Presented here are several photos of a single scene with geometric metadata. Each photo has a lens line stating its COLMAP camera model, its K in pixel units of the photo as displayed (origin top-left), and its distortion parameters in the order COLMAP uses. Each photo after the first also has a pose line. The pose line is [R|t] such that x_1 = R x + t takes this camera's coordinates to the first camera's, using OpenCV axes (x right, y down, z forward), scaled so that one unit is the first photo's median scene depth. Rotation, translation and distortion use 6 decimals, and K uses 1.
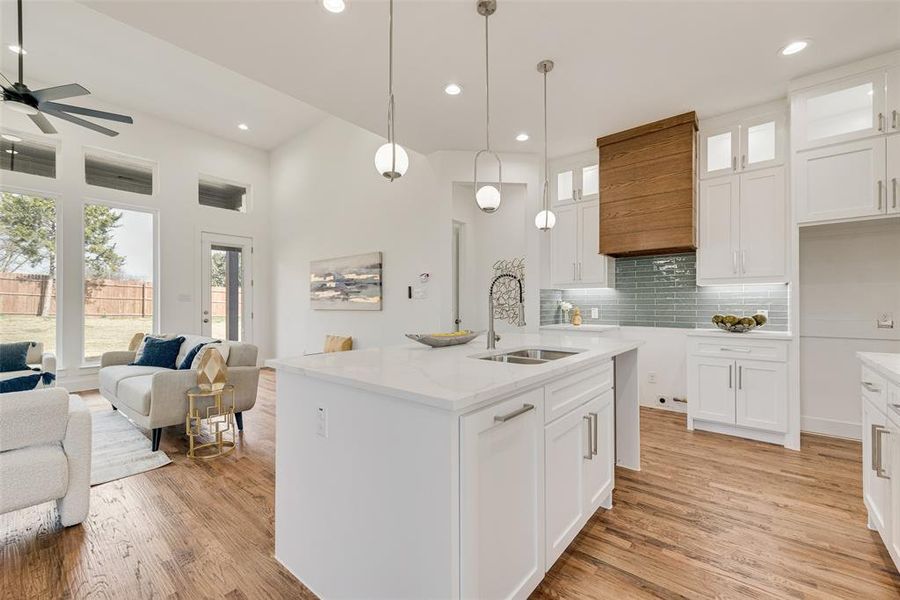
lens RADIAL K [[358.0, 0, 457.3], [0, 358.0, 302.9], [0, 0, 1]] dist [0.011785, -0.002265]
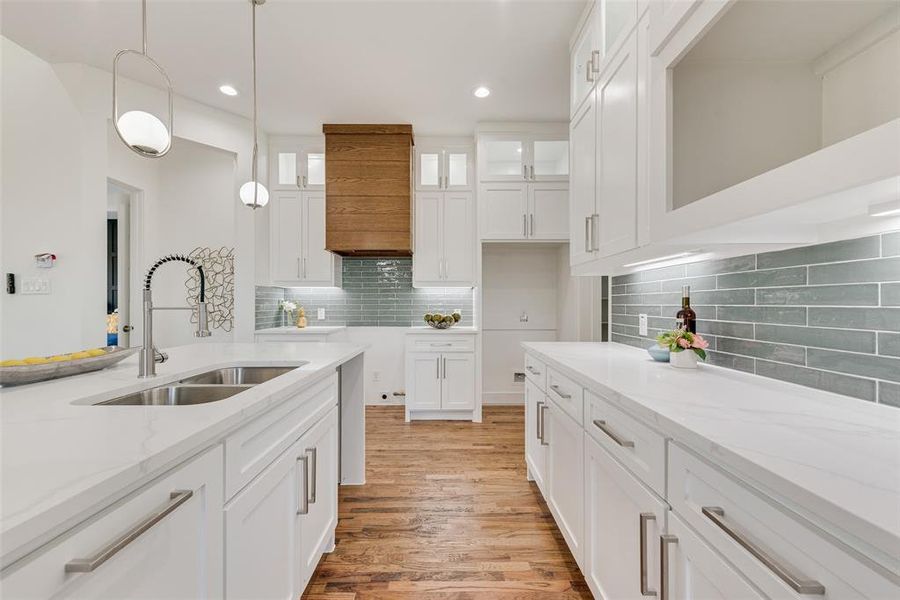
lens RADIAL K [[358.0, 0, 444.7], [0, 358.0, 303.6], [0, 0, 1]] dist [0.011785, -0.002265]
pose [[0.770093, 0.002789, 0.637926, 0.049439], [-0.004151, 0.999991, 0.000639, 0.000361], [-0.637918, -0.003141, 0.770098, 0.105491]]
